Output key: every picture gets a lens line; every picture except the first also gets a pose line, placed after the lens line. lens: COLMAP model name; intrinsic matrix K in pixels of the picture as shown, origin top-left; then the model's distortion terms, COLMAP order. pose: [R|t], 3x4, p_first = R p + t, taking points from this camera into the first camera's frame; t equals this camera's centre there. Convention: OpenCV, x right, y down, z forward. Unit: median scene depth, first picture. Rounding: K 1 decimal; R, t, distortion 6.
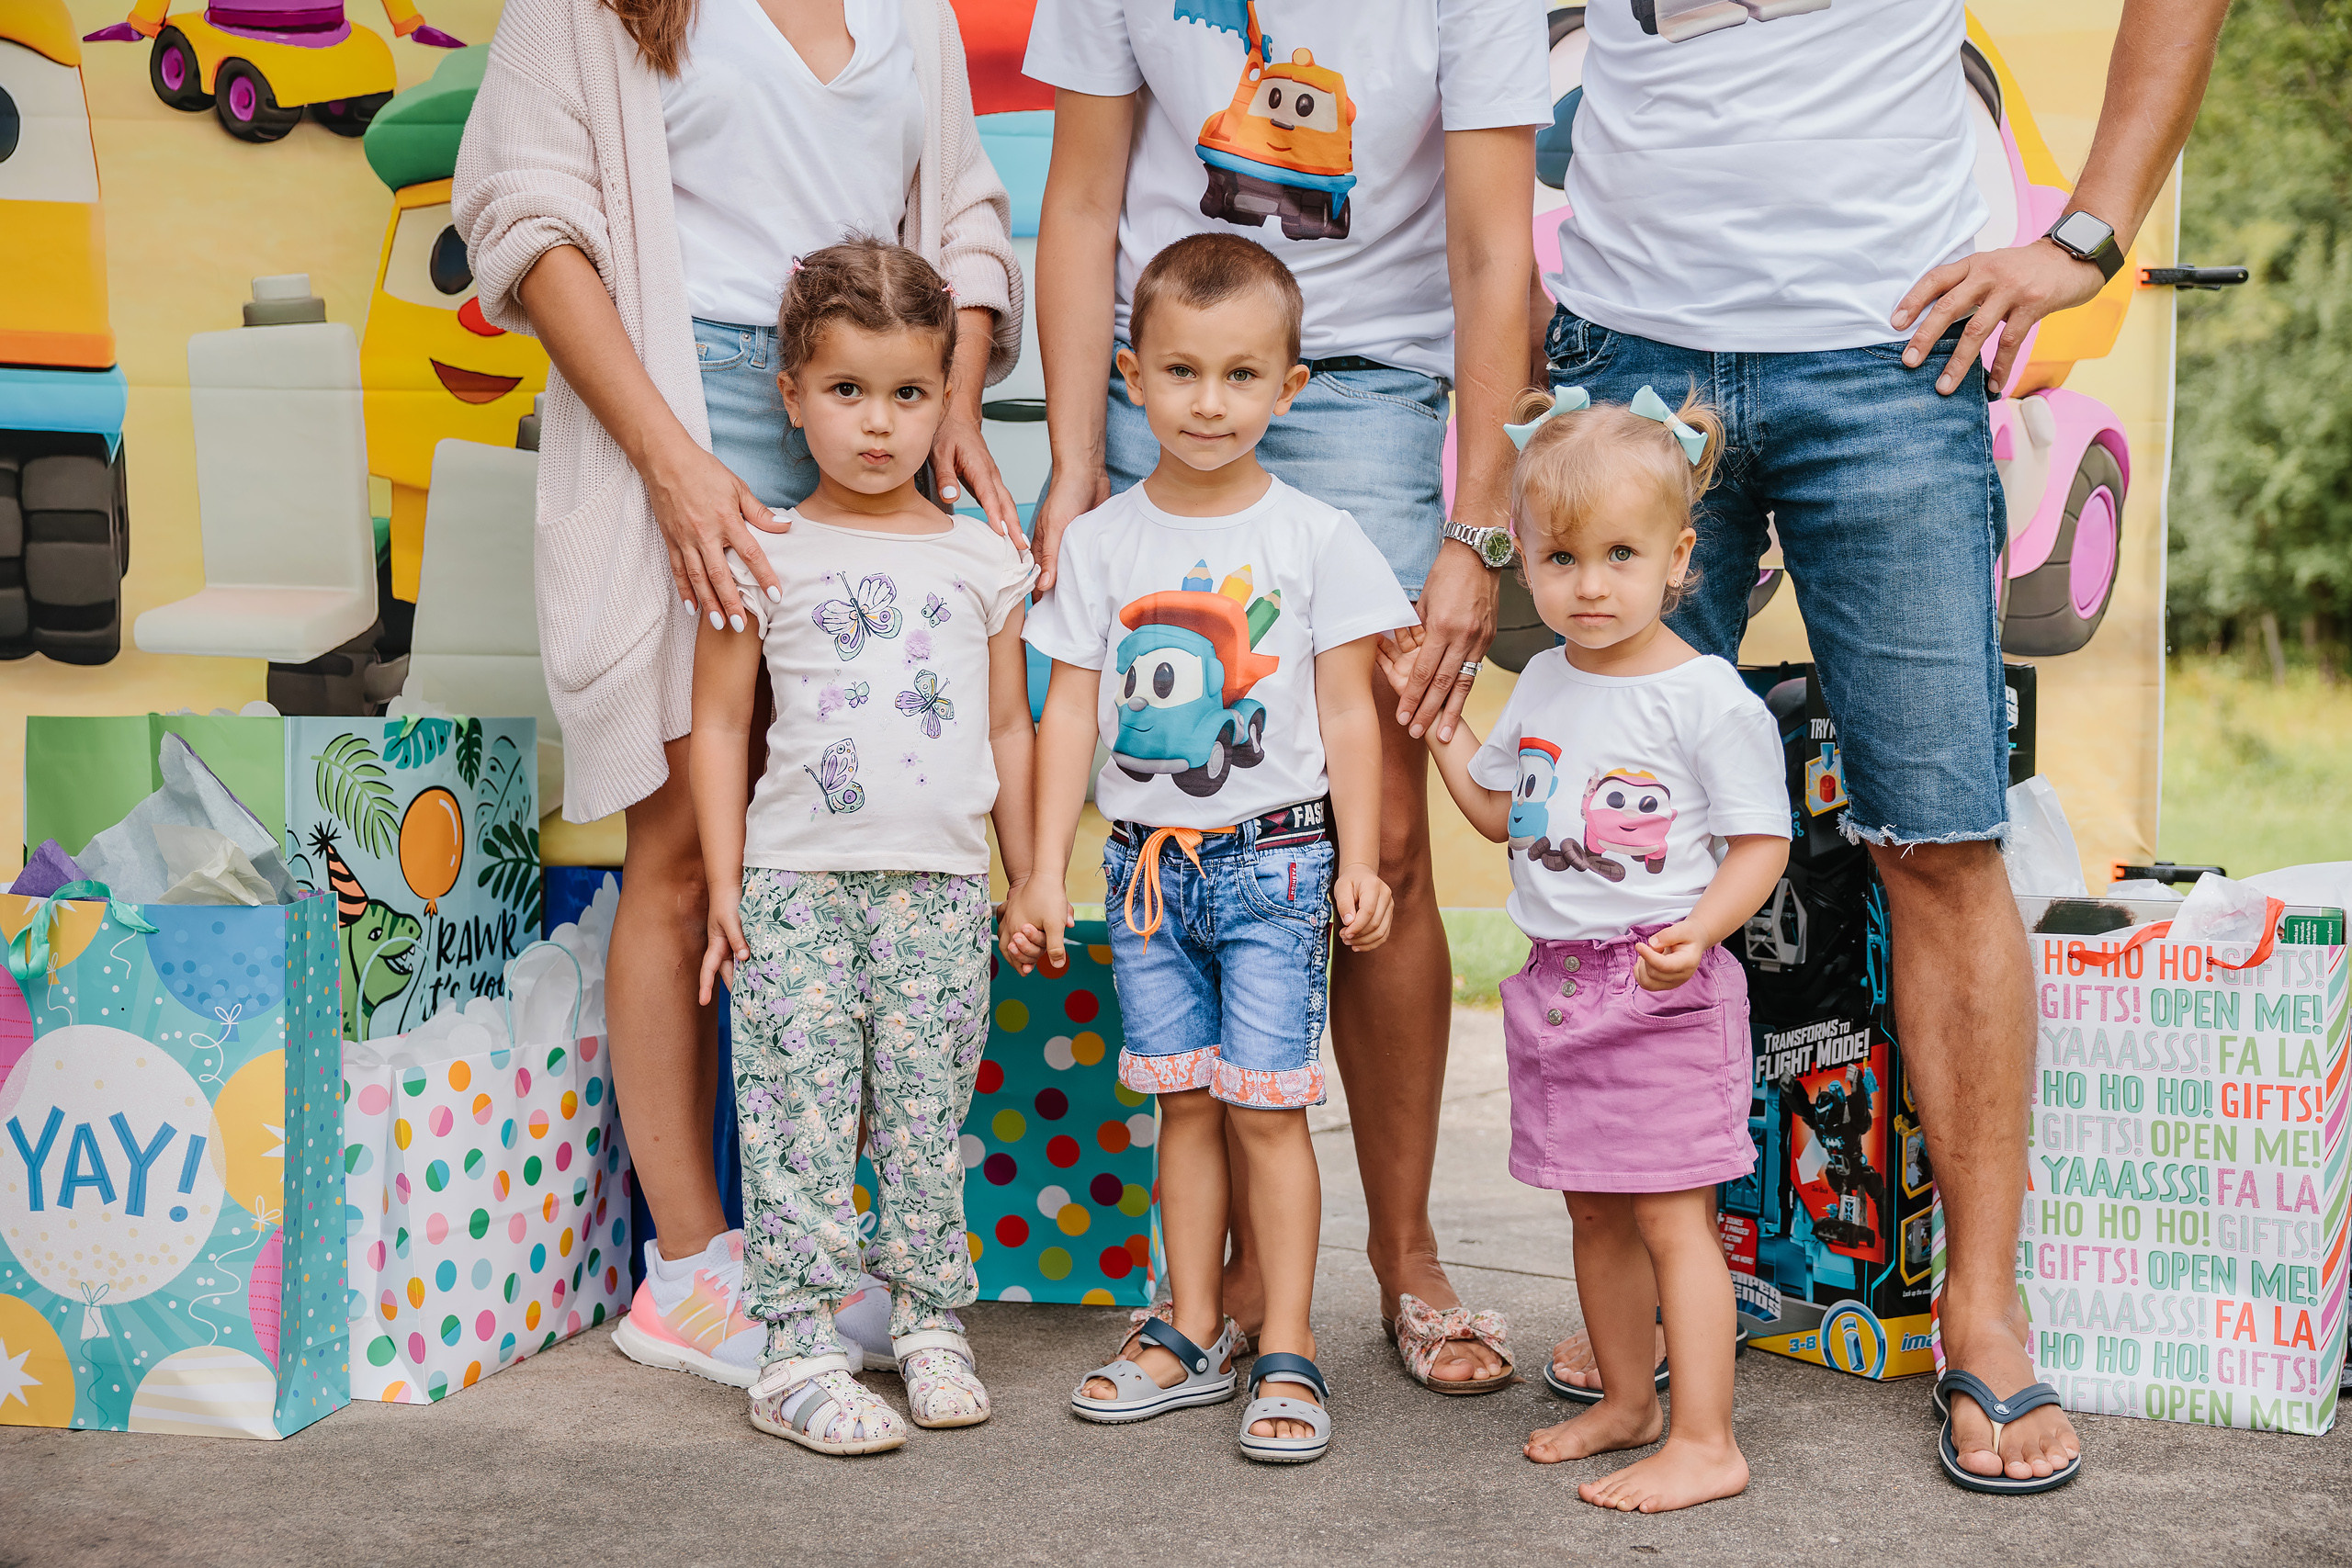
lens RADIAL K [[3026.9, 0, 1154.6], [0, 3026.9, 737.7], [0, 0, 1]] dist [0.002383, 0.199824]
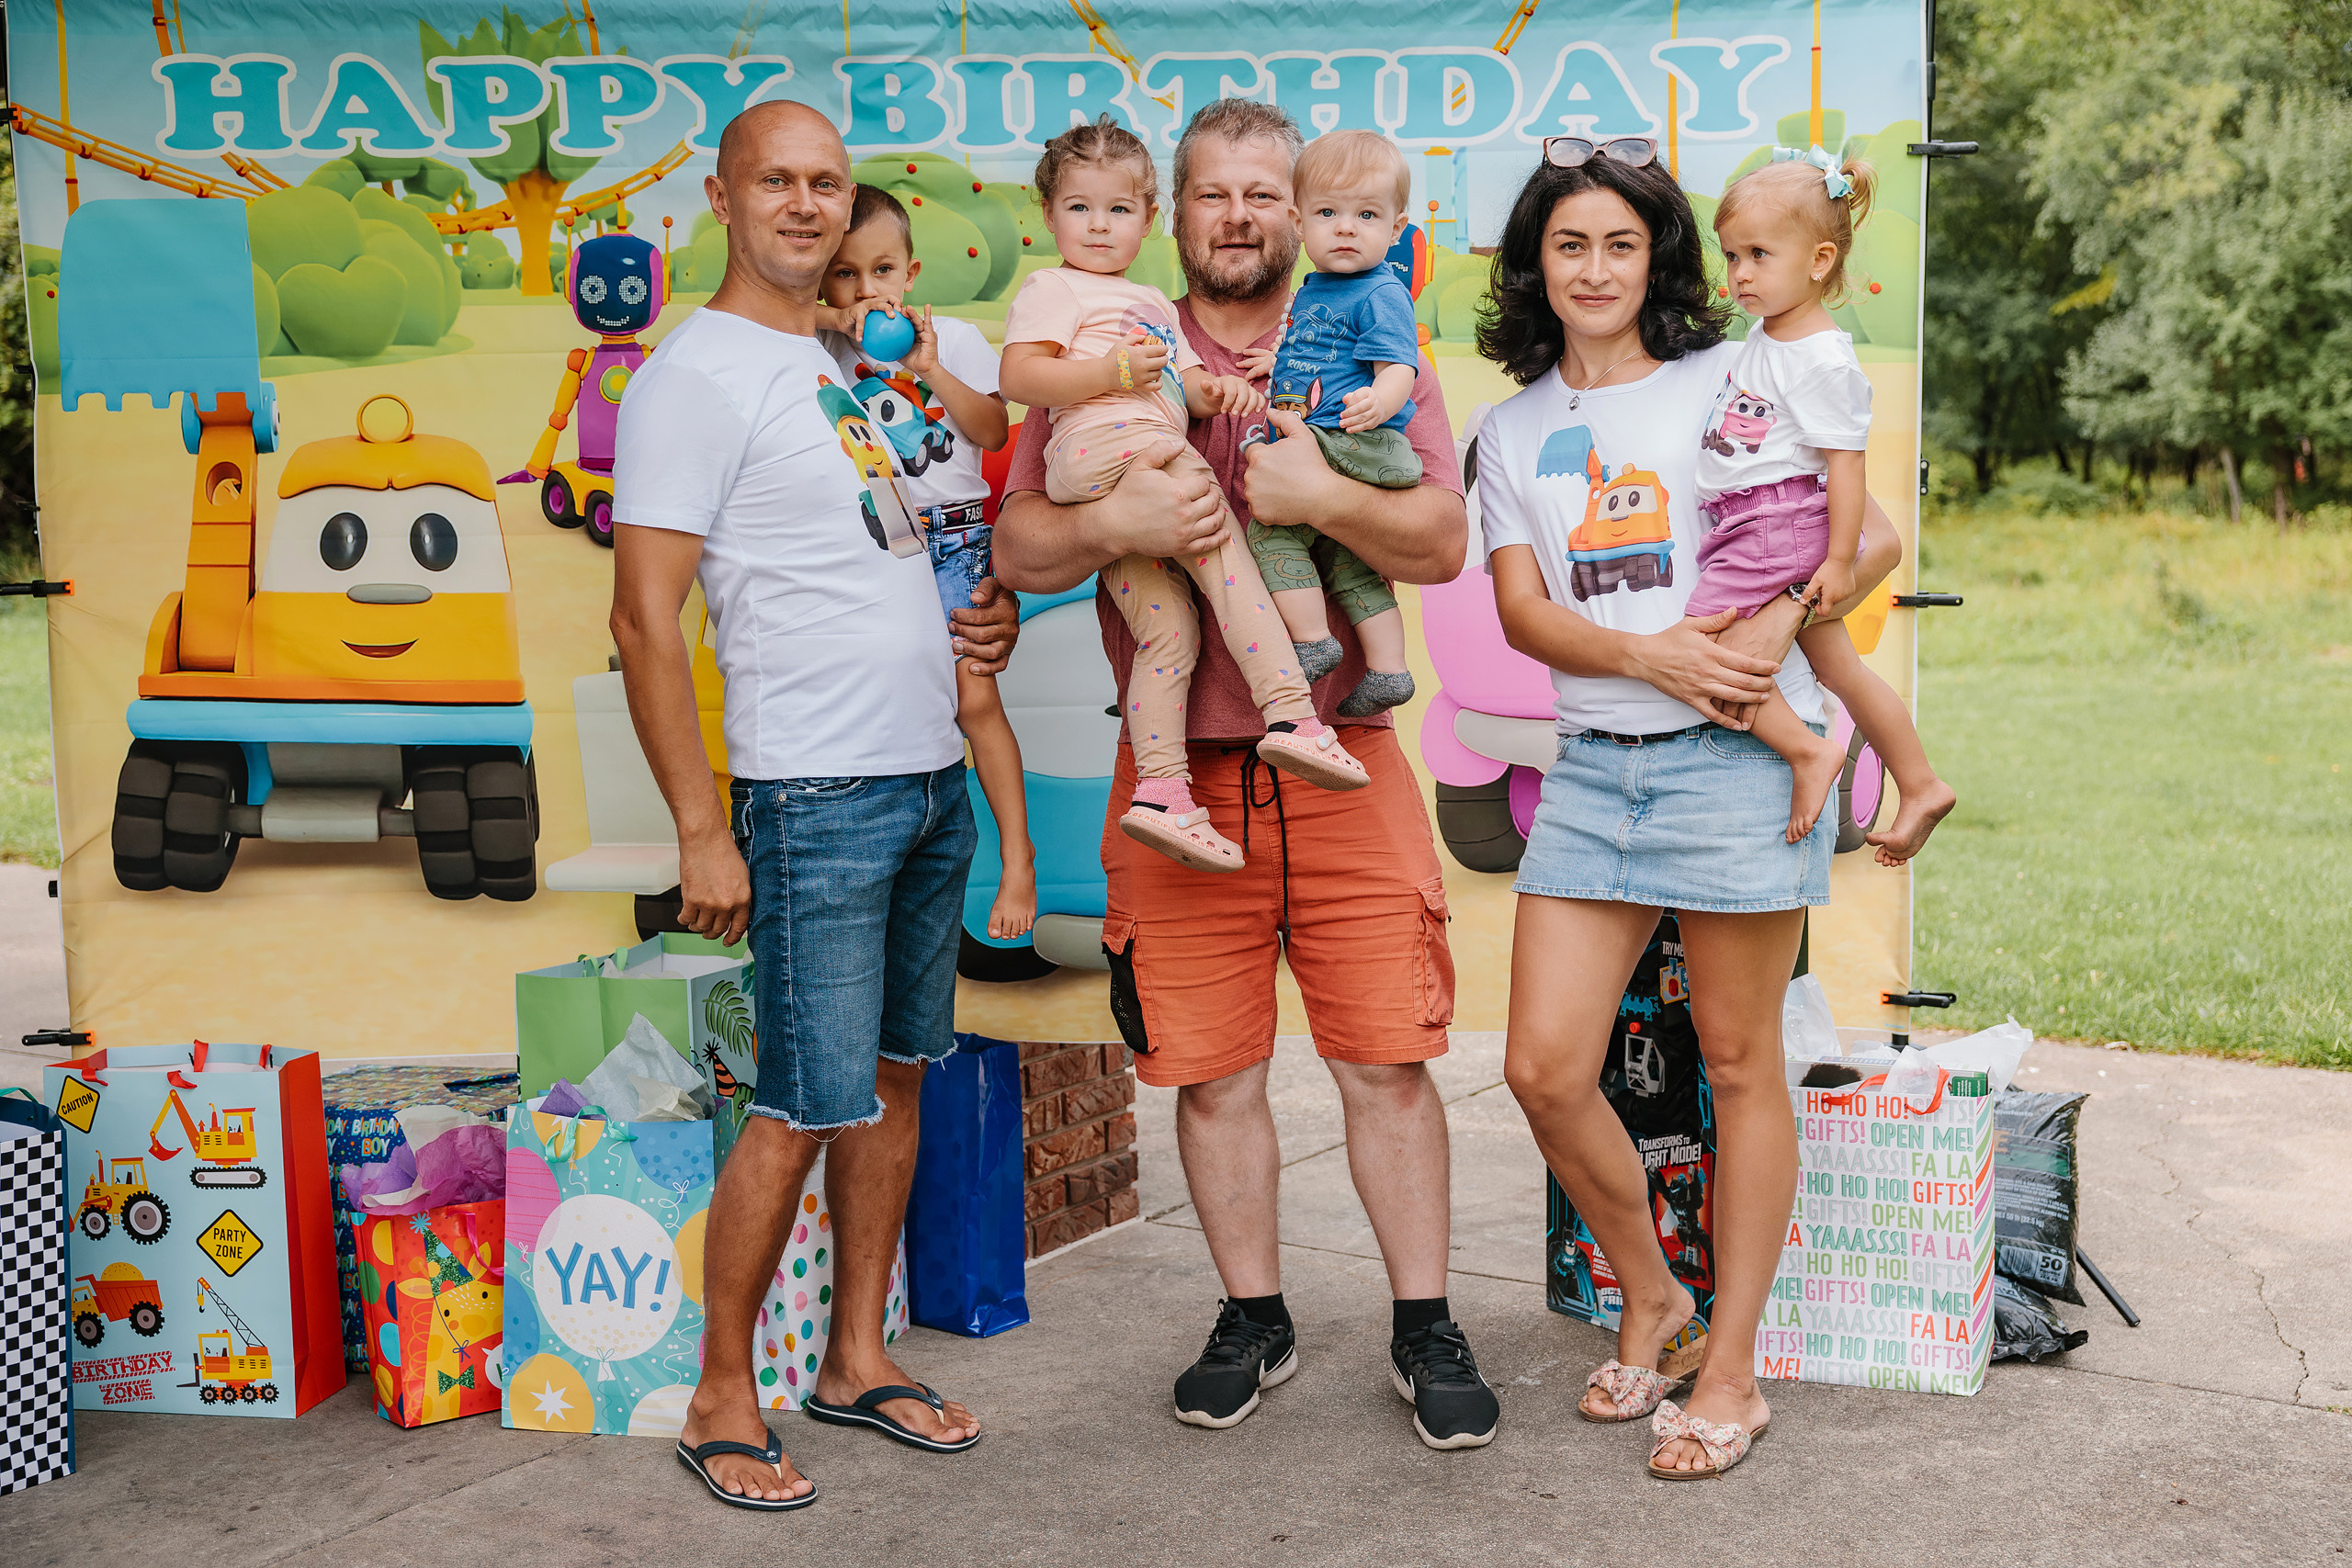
lens RADIAL K [[2835.3, 0, 1171.7], [0, 2835.3, 786.0], [0, 0, 1]] dist [-0.016950, 0.033208]
pose [[0.999499, -0.030505, -0.008404, -0.019688], [0.031017, 0.997092, 0.069603, -0.197476], [0.006256, -0.069829, 0.997539, -0.448310]]
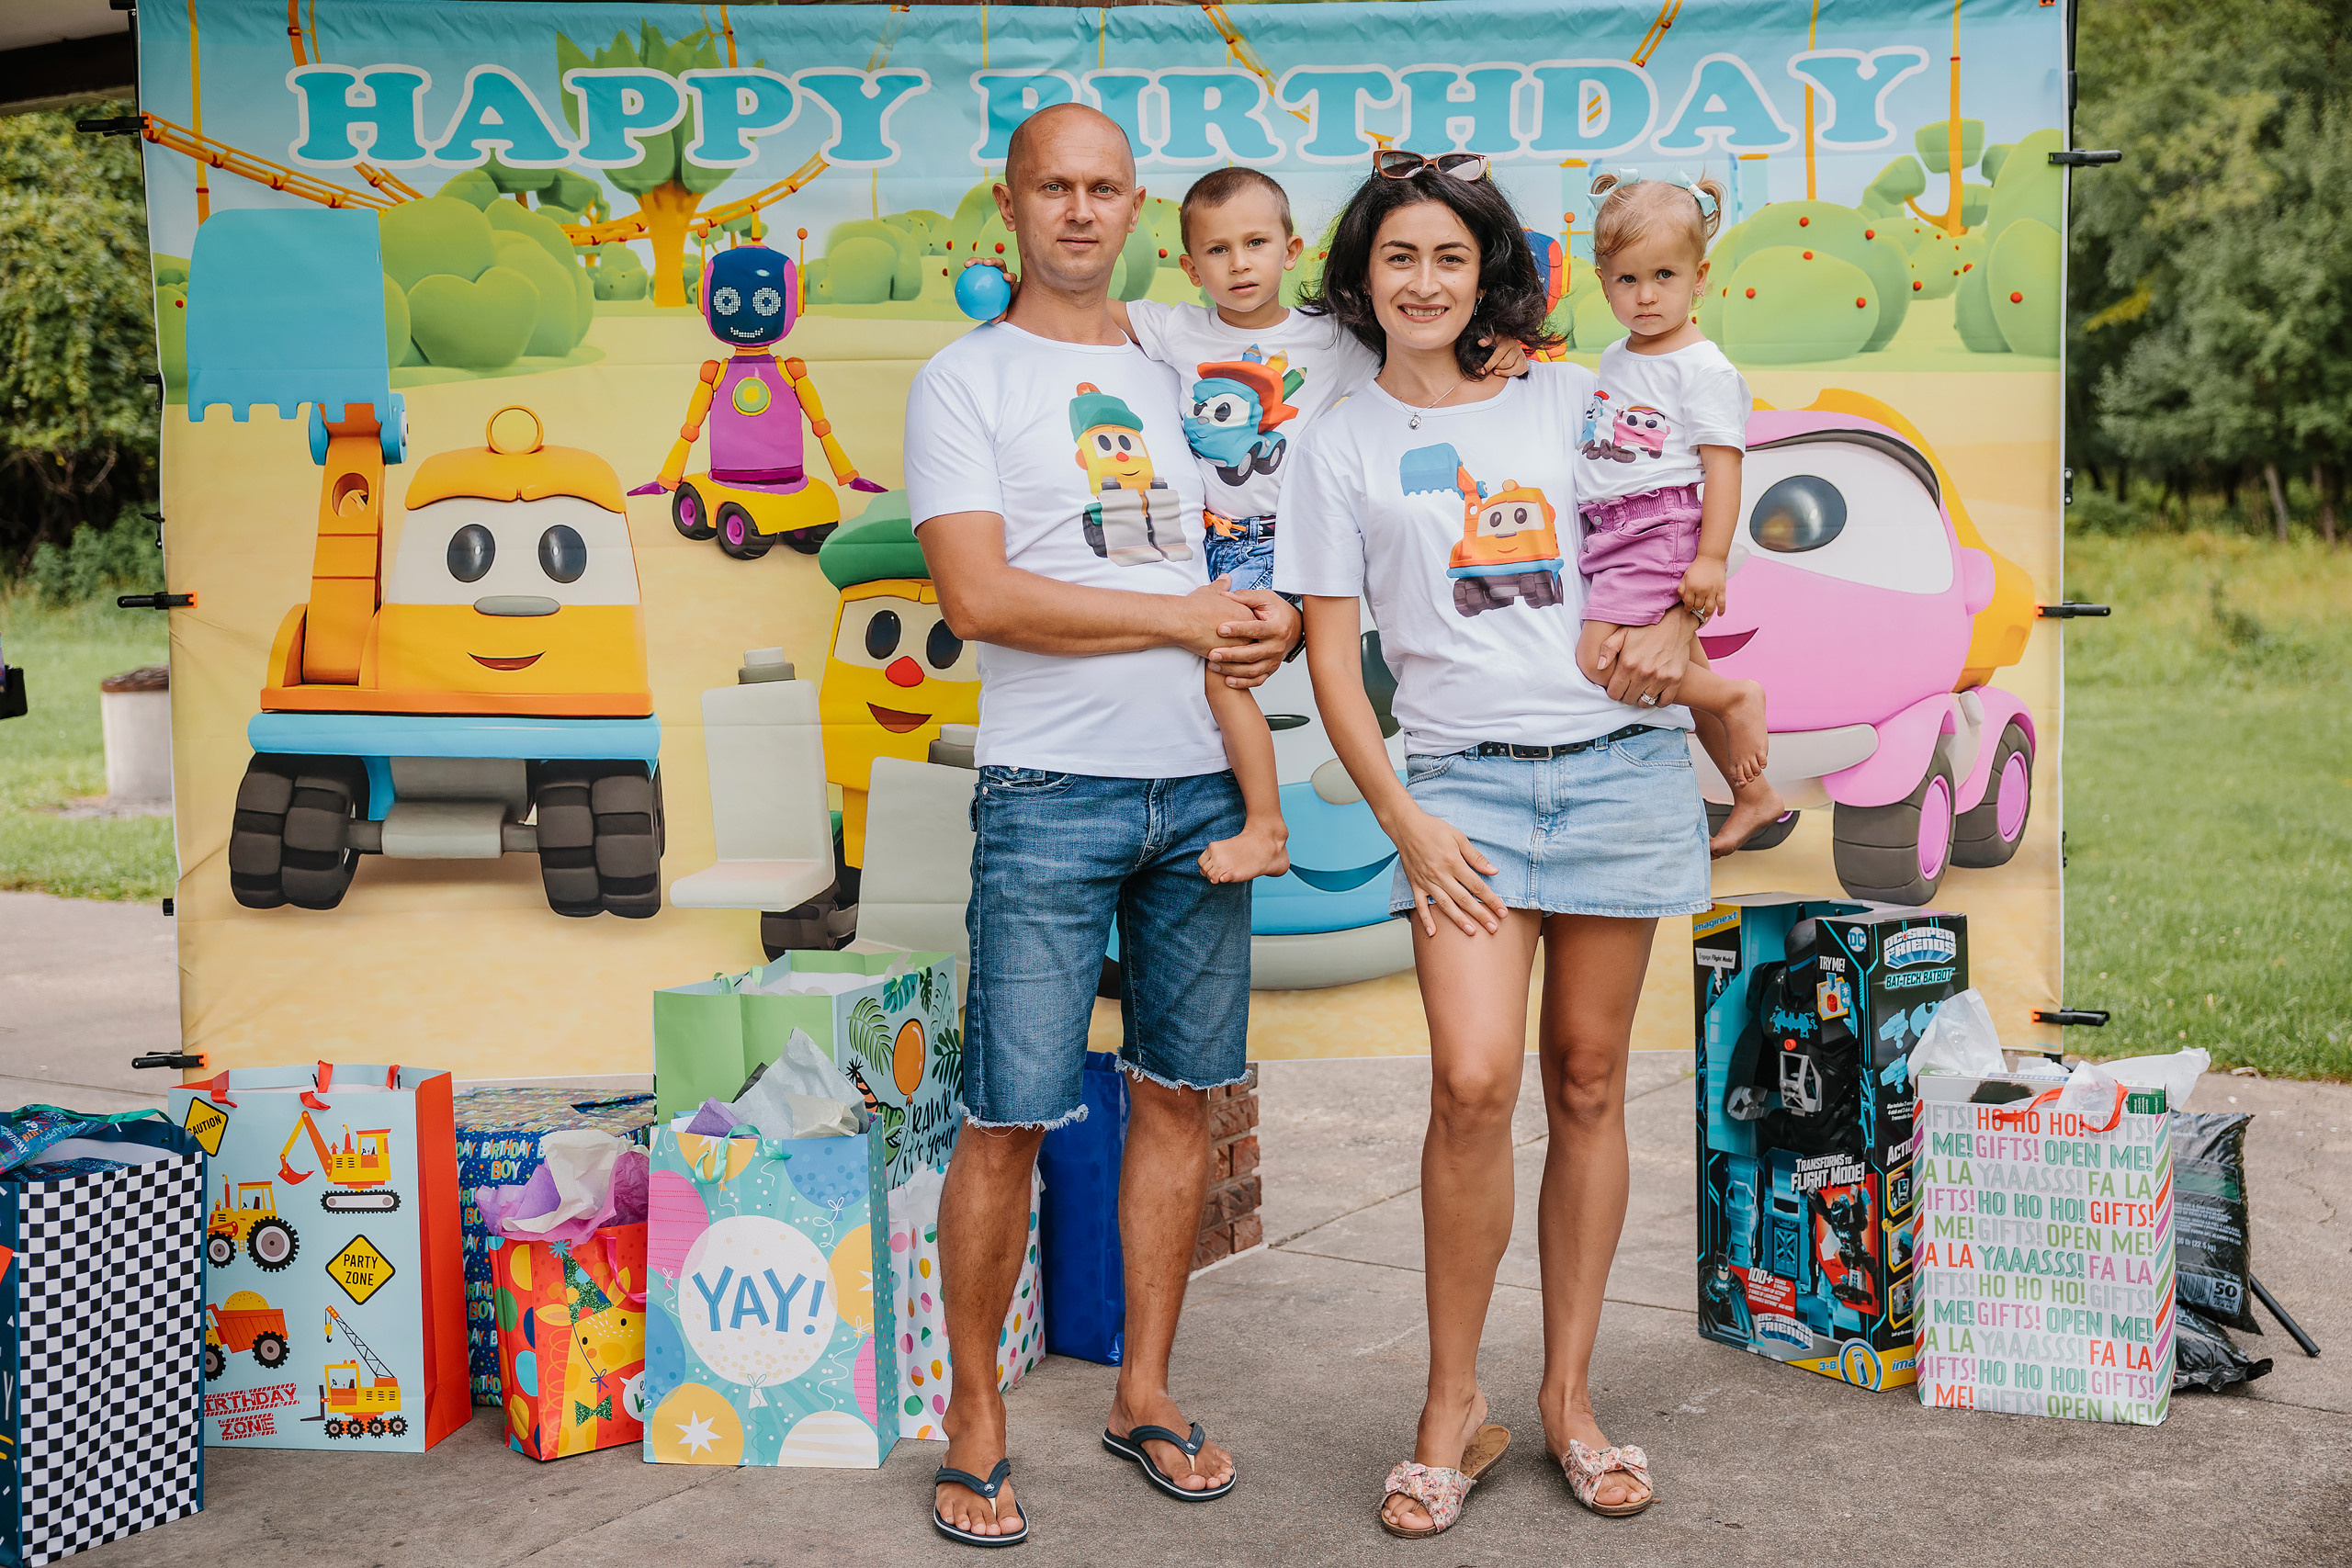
lens RADIAL K [[2918.2, 0, 1185.9], [0, 2918.2, 647.6], [0, 0, 1]] dist [0.057814, -0.048436]
pose [[0.999475, -0.032076, -0.004591, -0.092023], [0.032131, 0.999406, 0.012496, -0.193359], [0.004187, -0.012637, 0.999911, -0.480746]]
